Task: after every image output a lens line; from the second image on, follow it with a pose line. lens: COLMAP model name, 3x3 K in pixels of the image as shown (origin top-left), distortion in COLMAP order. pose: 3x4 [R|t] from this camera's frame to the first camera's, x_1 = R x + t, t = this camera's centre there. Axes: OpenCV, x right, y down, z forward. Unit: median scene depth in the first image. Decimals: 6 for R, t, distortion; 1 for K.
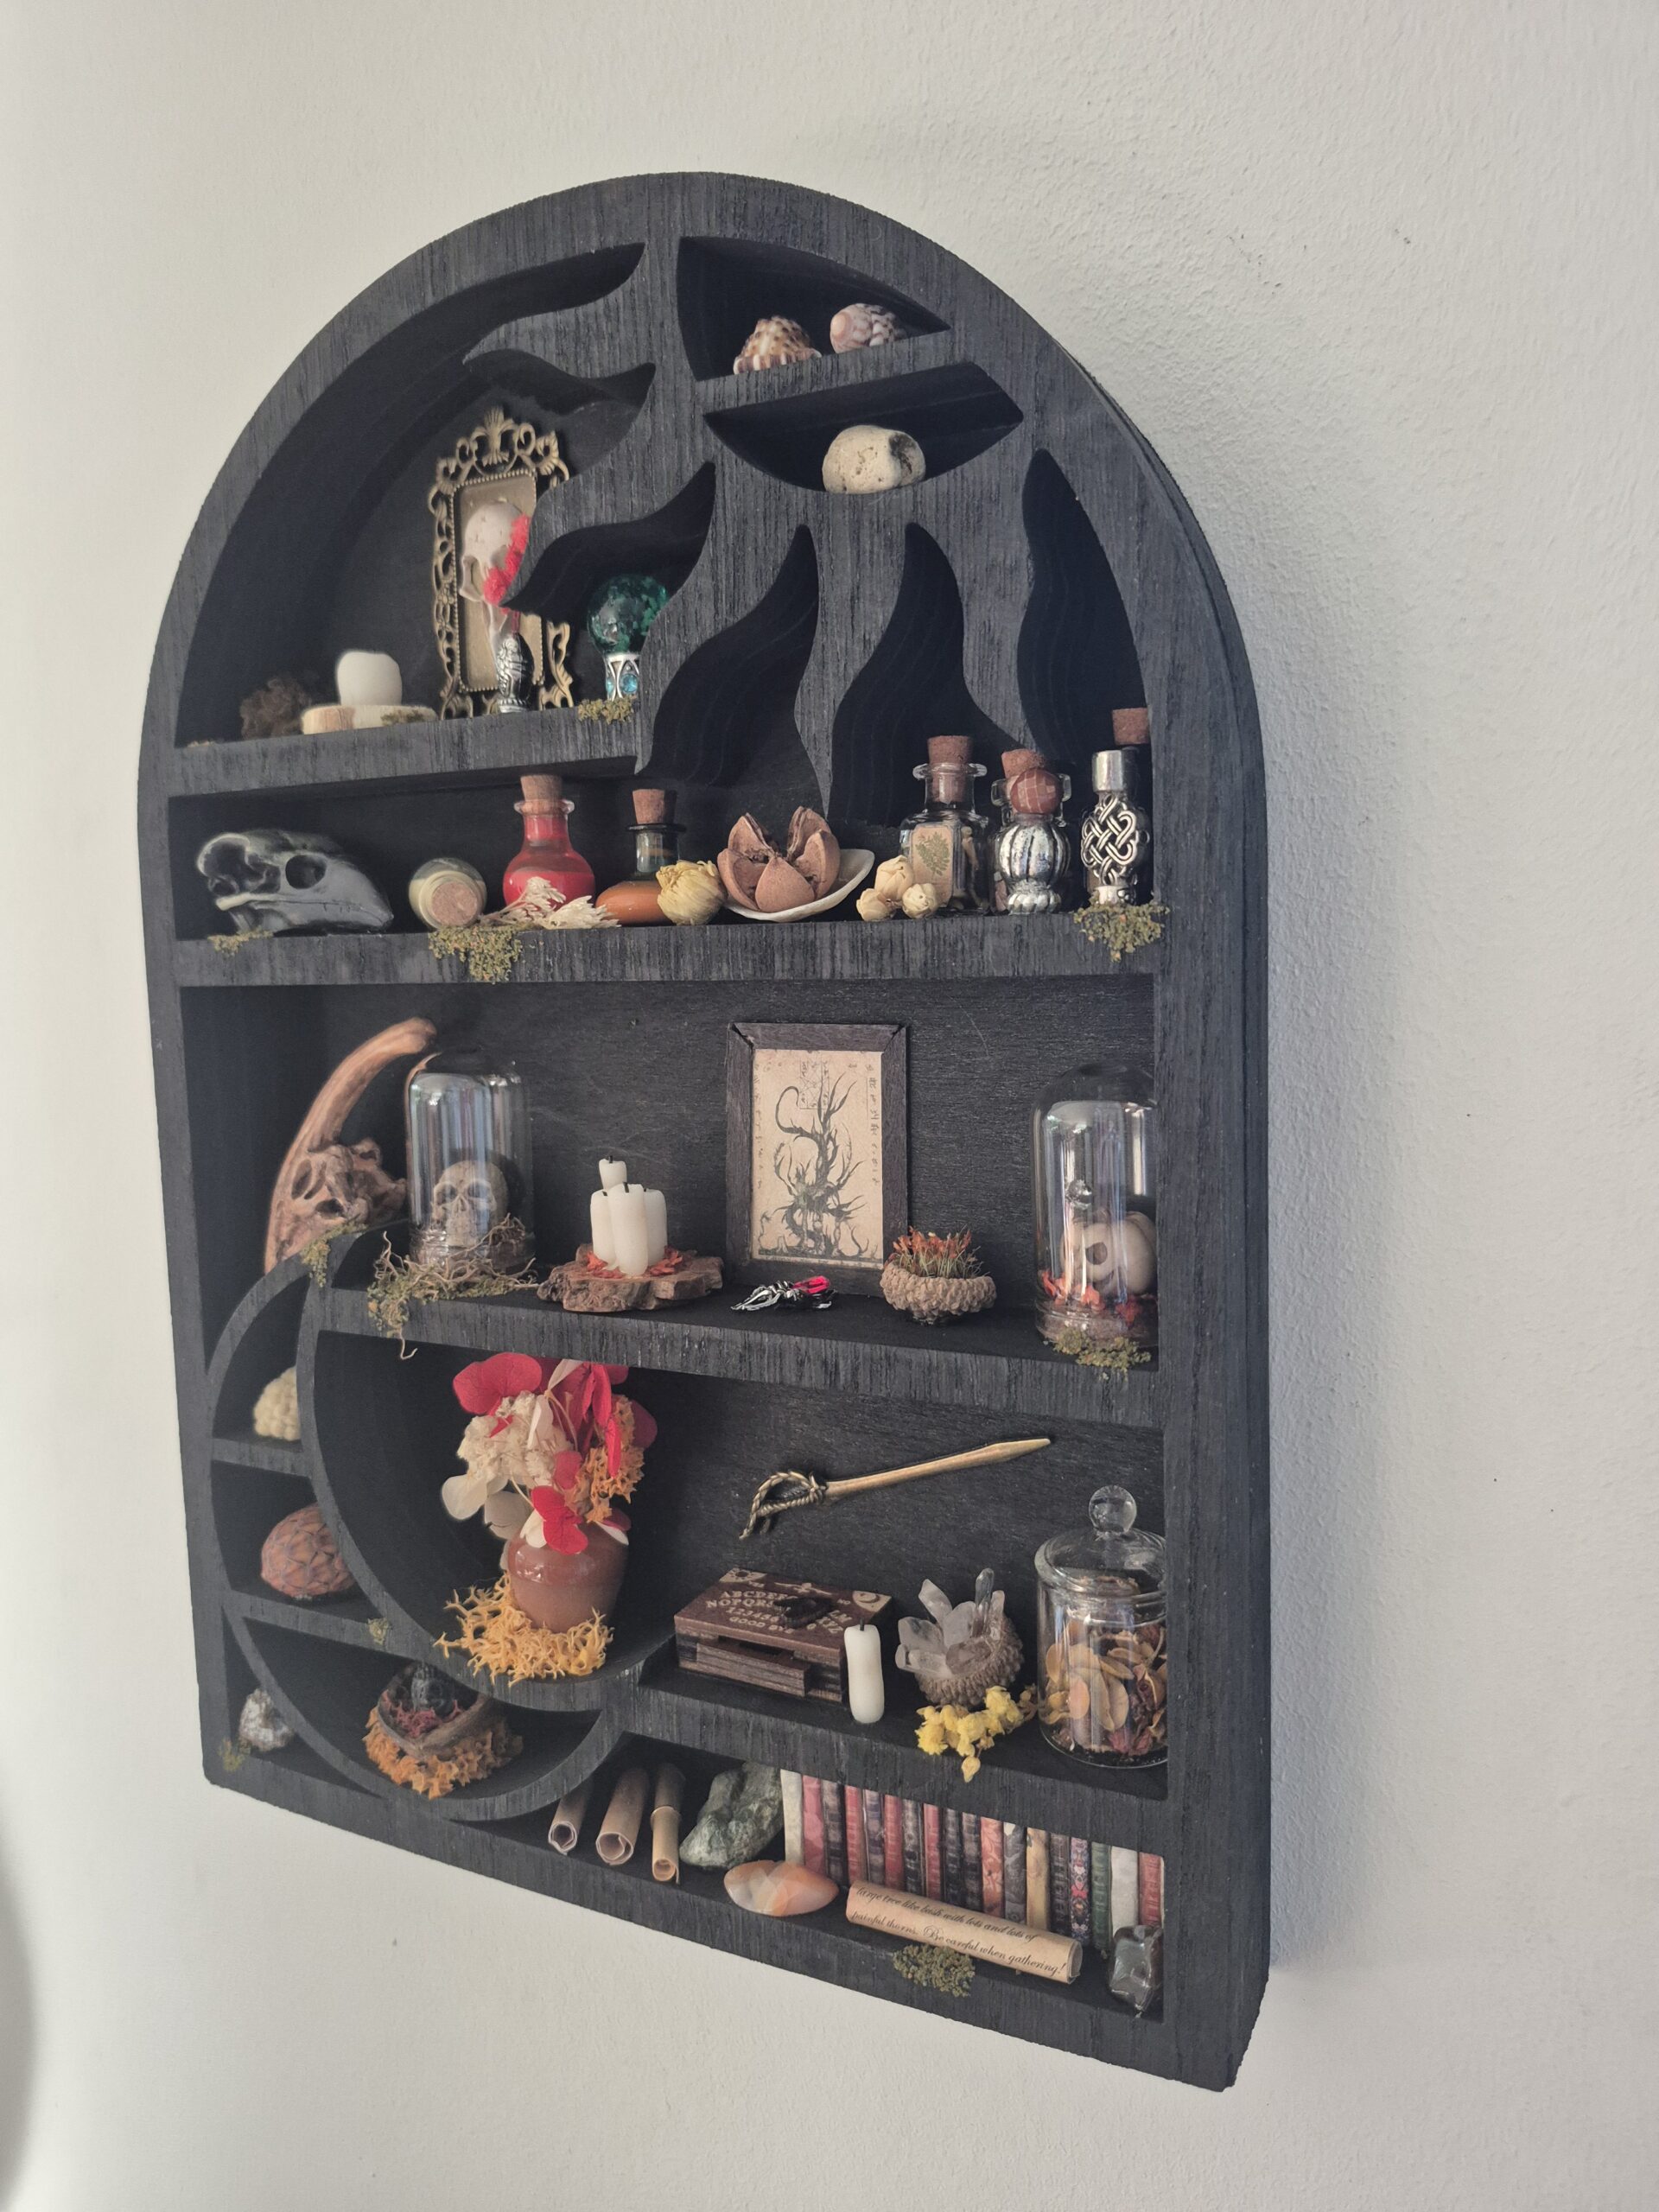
lens RADIAL K [[1563.7, 0, 837.5], [0, 1563.7, 1083.2], [0, 0, 1]] dist [0.127054, -0.233270]
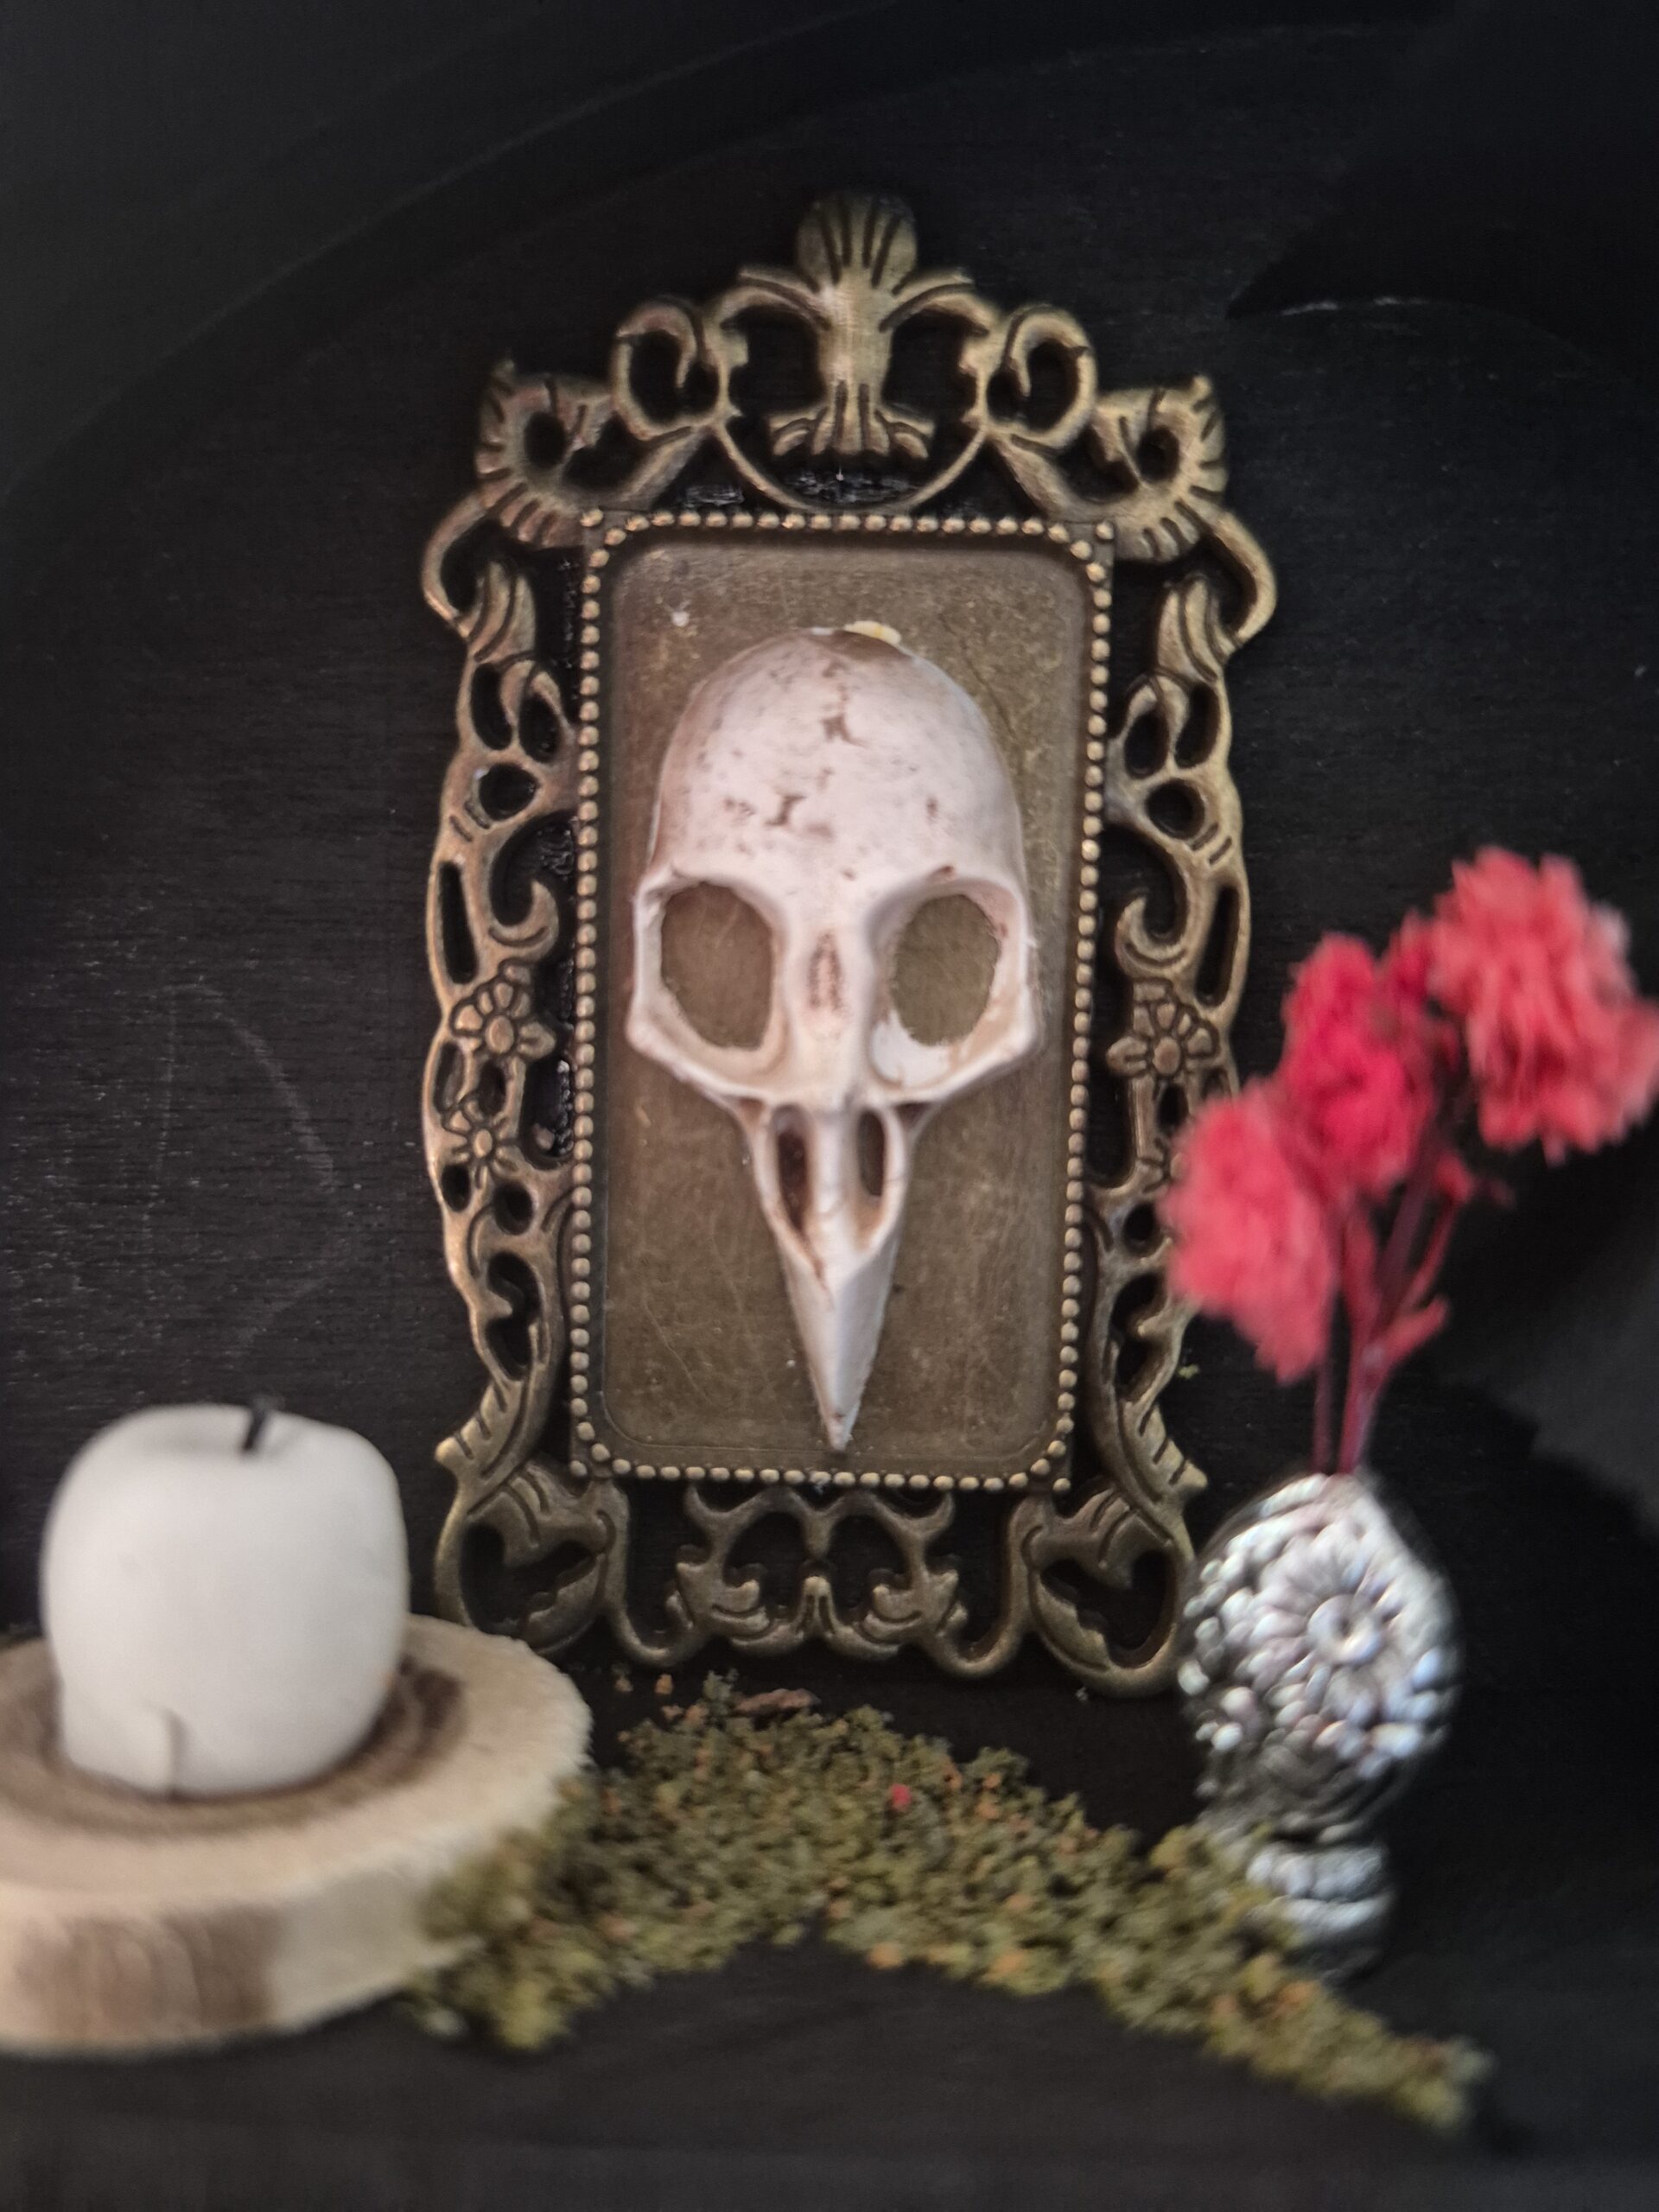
lens RADIAL K [[1782.8, 0, 836.4], [0, 1782.8, 1102.8], [0, 0, 1]] dist [0.059680, -0.382029]
pose [[0.880355, -0.011292, 0.474181, -0.350046], [-0.000385, 0.999699, 0.024521, -0.329582], [-0.474315, -0.021769, 0.880086, 0.841014]]
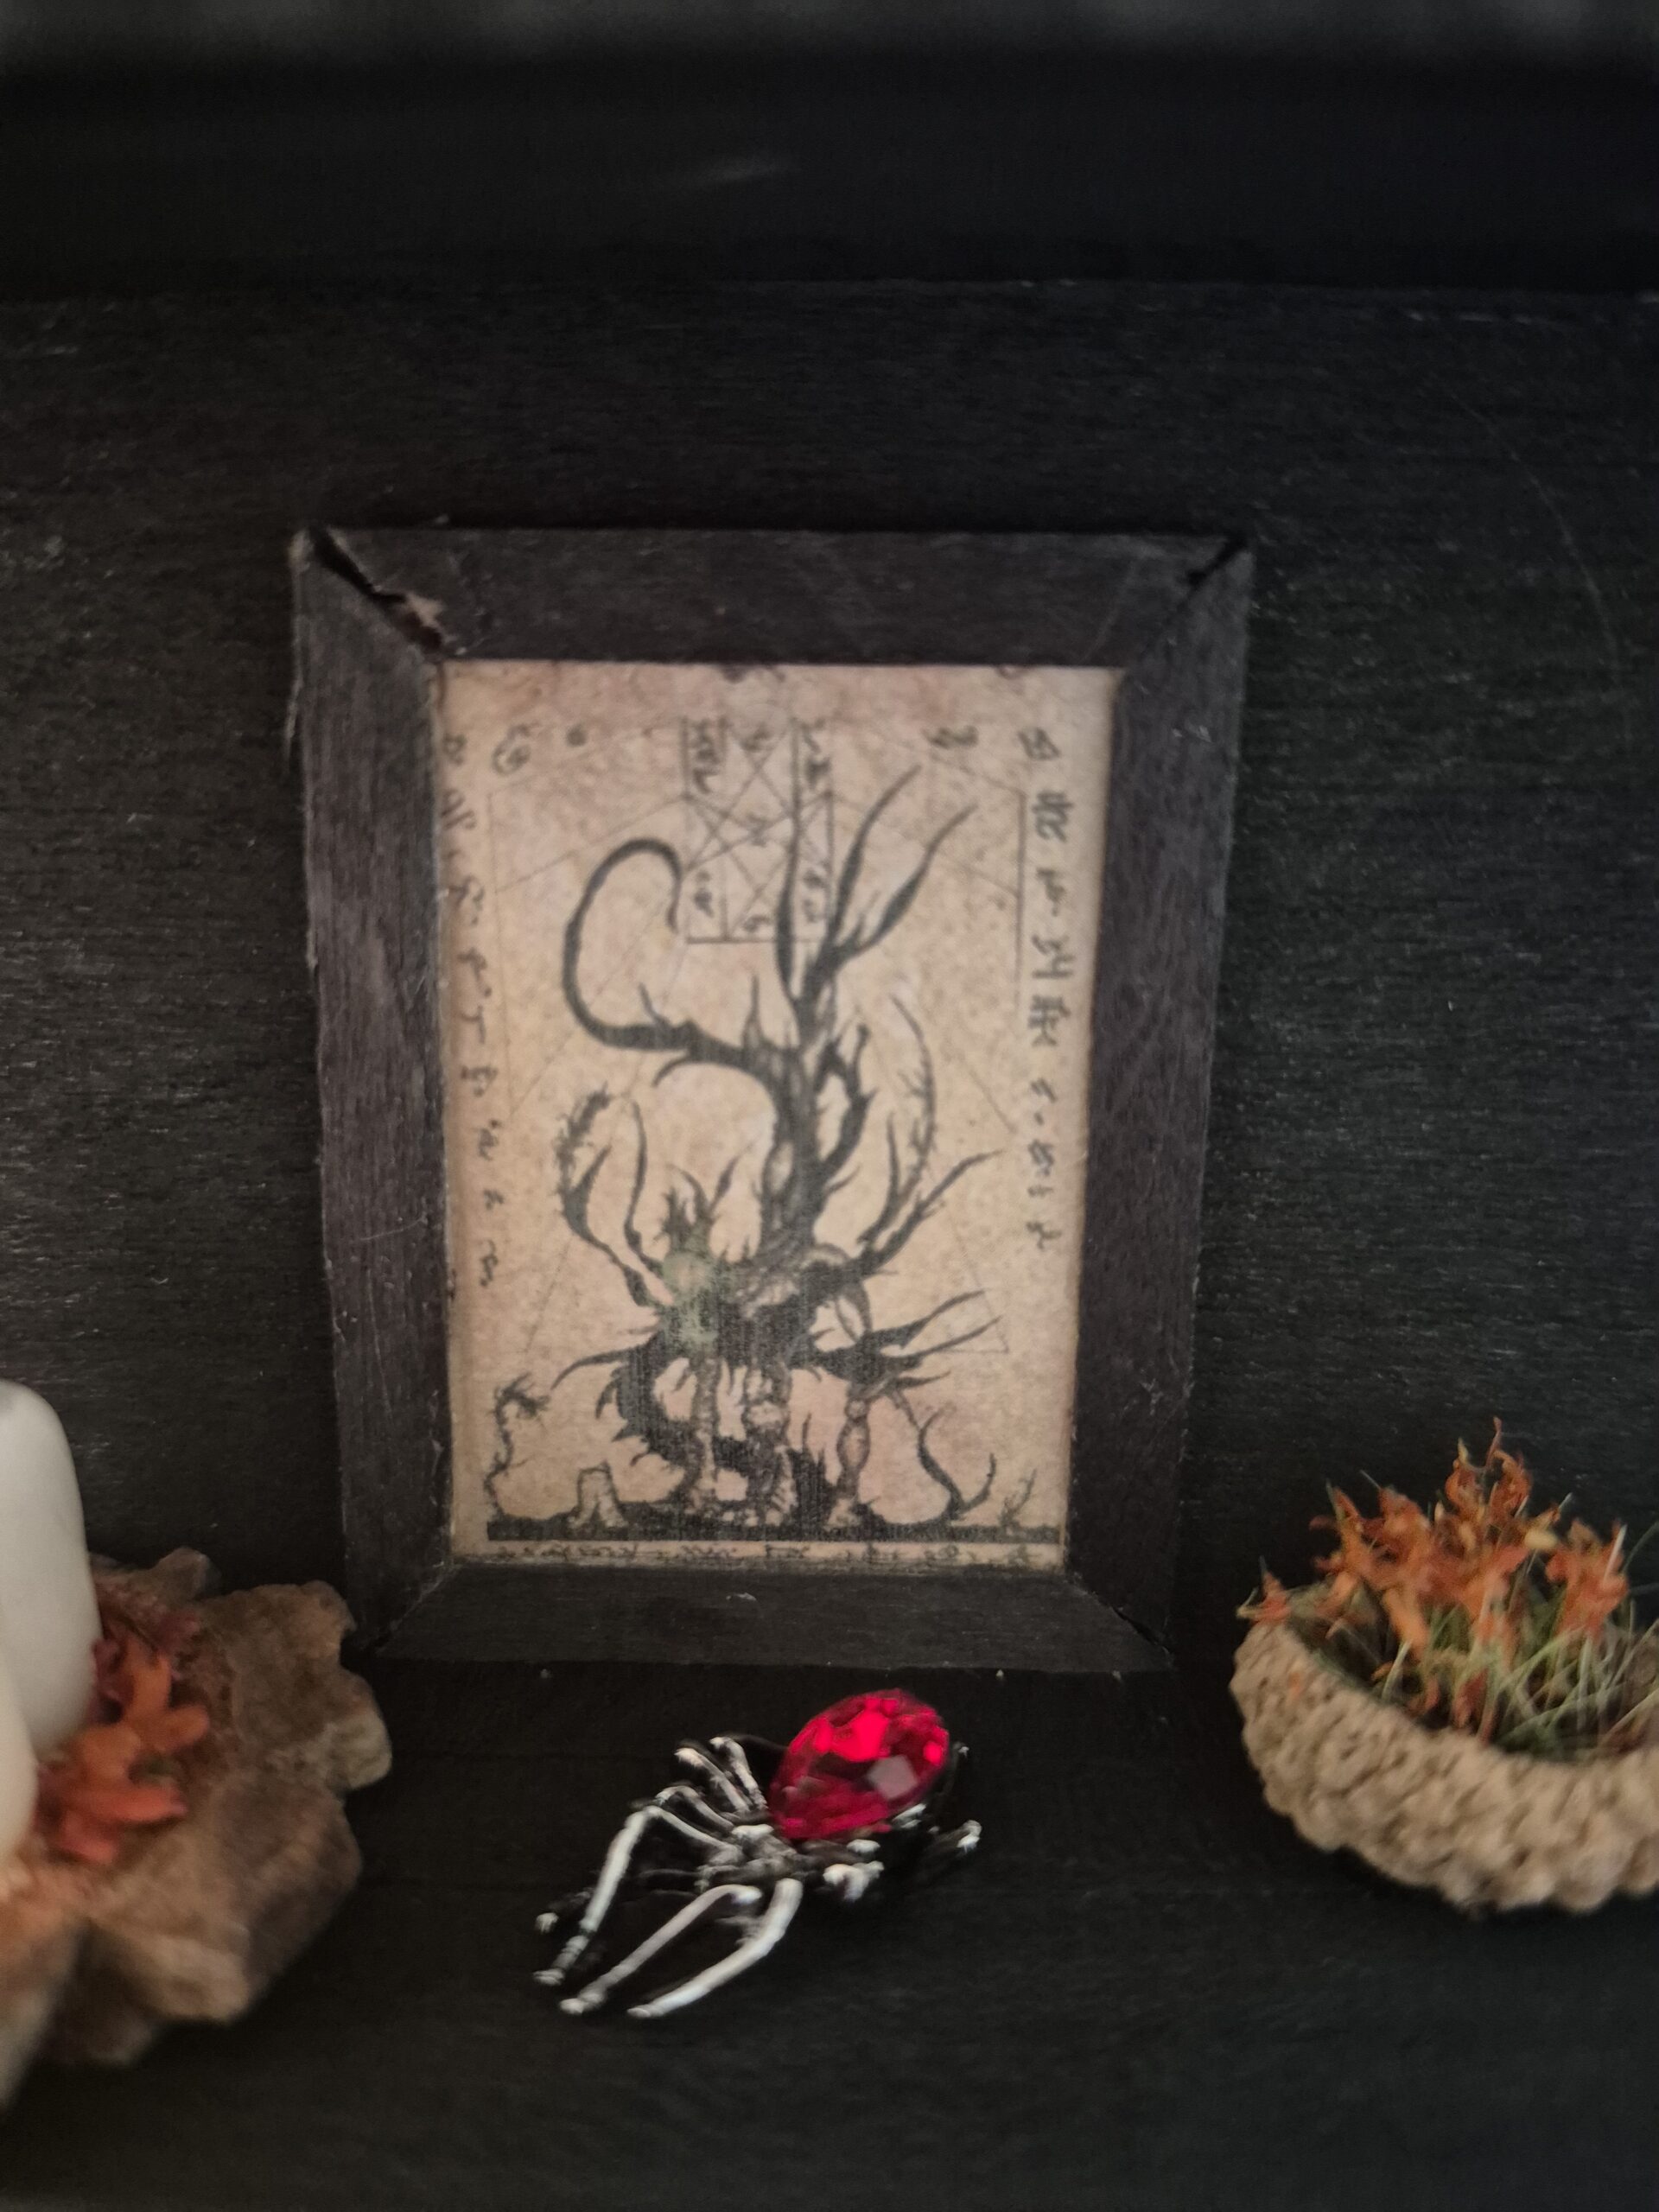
lens RADIAL K [[1680.2, 0, 829.5], [0, 1680.2, 1106.0], [0, 0, 1]] dist [0.087720, -0.292682]
pose [[0.902086, -0.101907, 0.419351, -0.108615], [0.016860, 0.979300, 0.201713, -0.008438], [-0.431226, -0.174892, 0.885131, 0.780503]]
